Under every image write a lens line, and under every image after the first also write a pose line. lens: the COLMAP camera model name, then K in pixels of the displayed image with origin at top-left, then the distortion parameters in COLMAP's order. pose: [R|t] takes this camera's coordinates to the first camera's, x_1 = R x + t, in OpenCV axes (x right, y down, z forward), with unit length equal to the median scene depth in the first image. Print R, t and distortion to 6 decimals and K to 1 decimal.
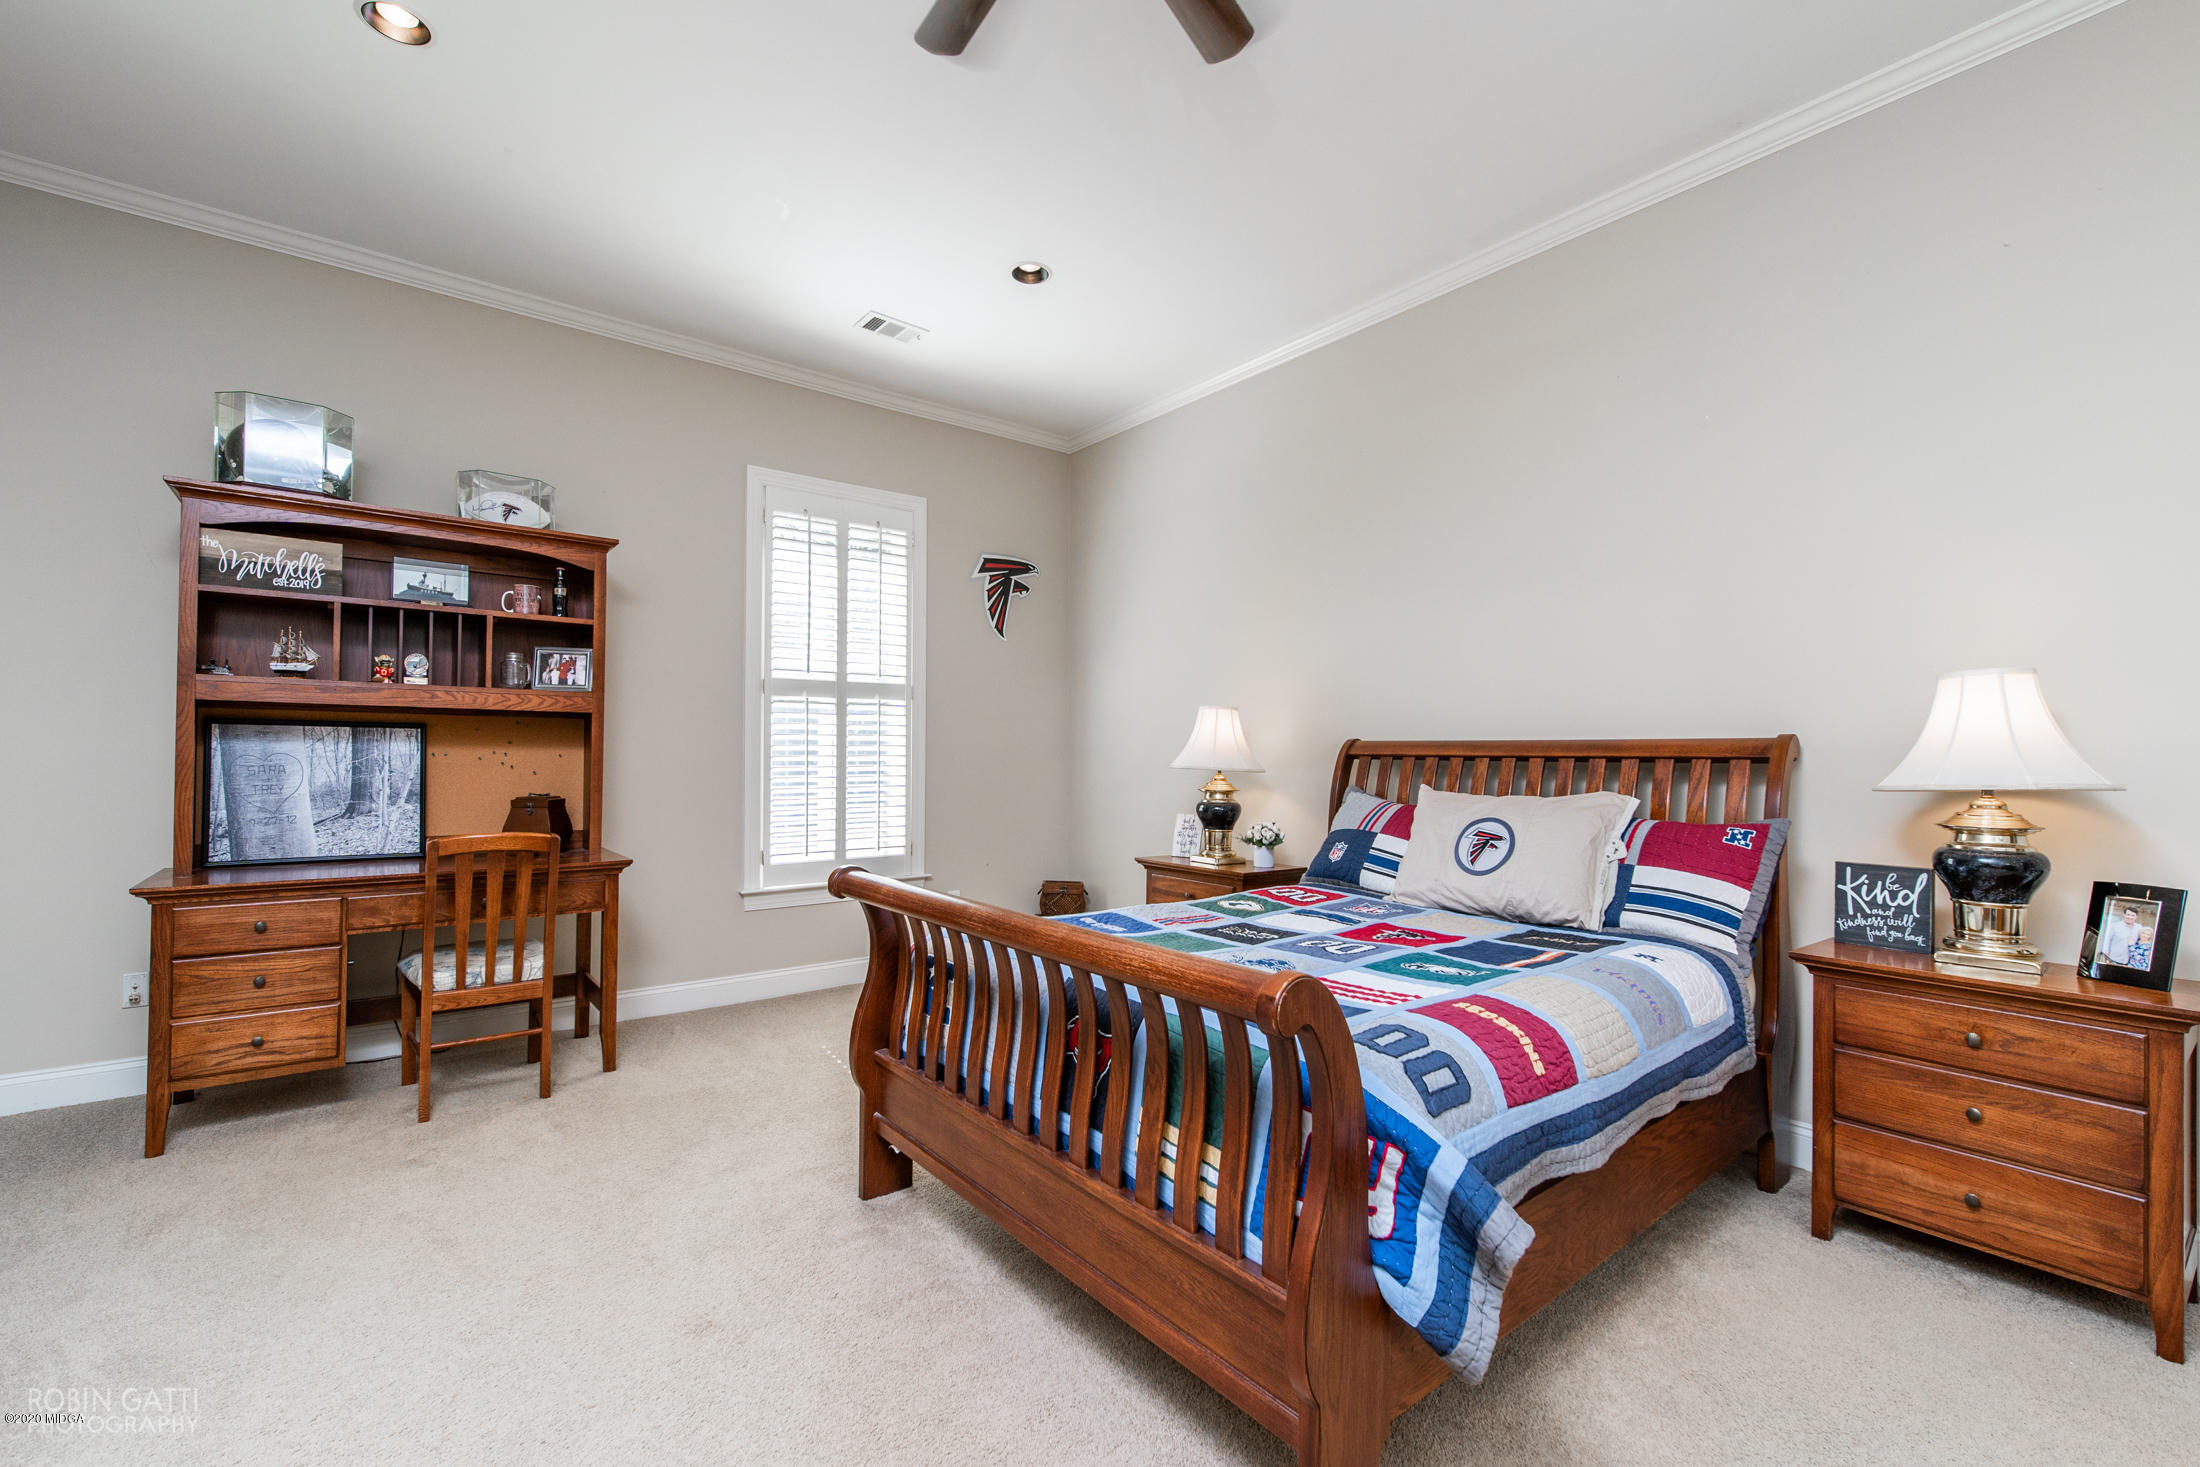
lens RADIAL K [[908.1, 0, 1100.0], [0, 908.1, 733.5], [0, 0, 1]] dist [0.000795, -0.000108]
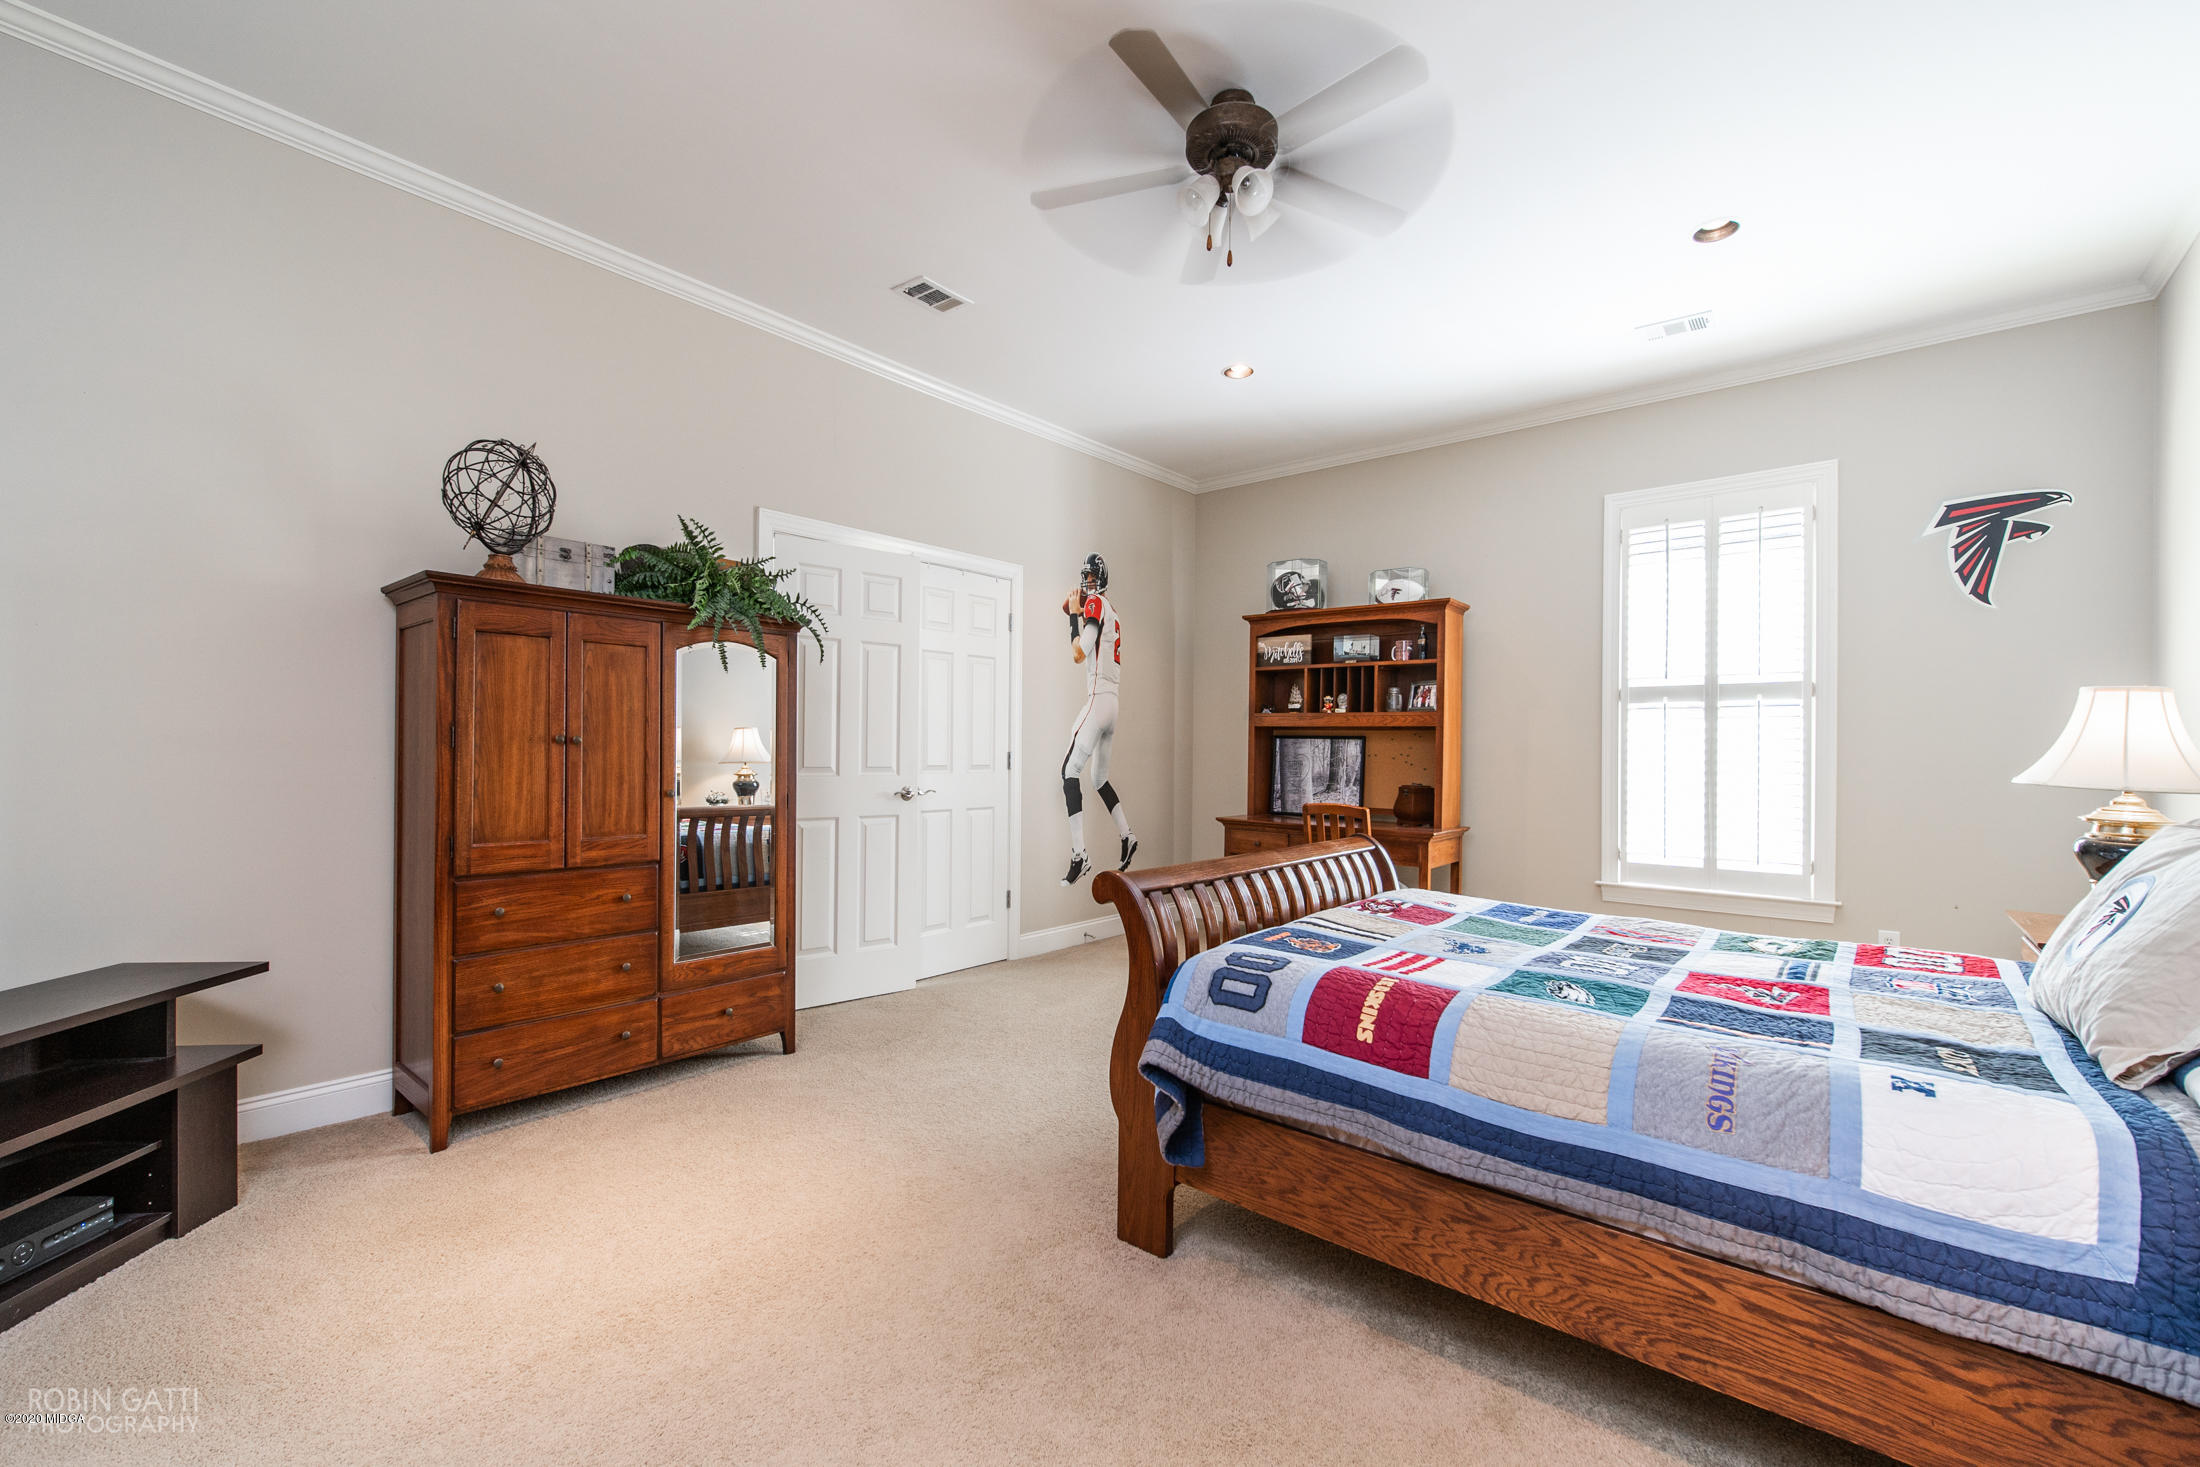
lens RADIAL K [[908.1, 0, 1100.0], [0, 908.1, 733.5], [0, 0, 1]] dist [0.000795, -0.000108]
pose [[0.214348, -0.018700, -0.976578, 0.683289], [0.010230, 0.999805, -0.016900, 0.006168], [0.976704, -0.006368, 0.214498, 0.202482]]
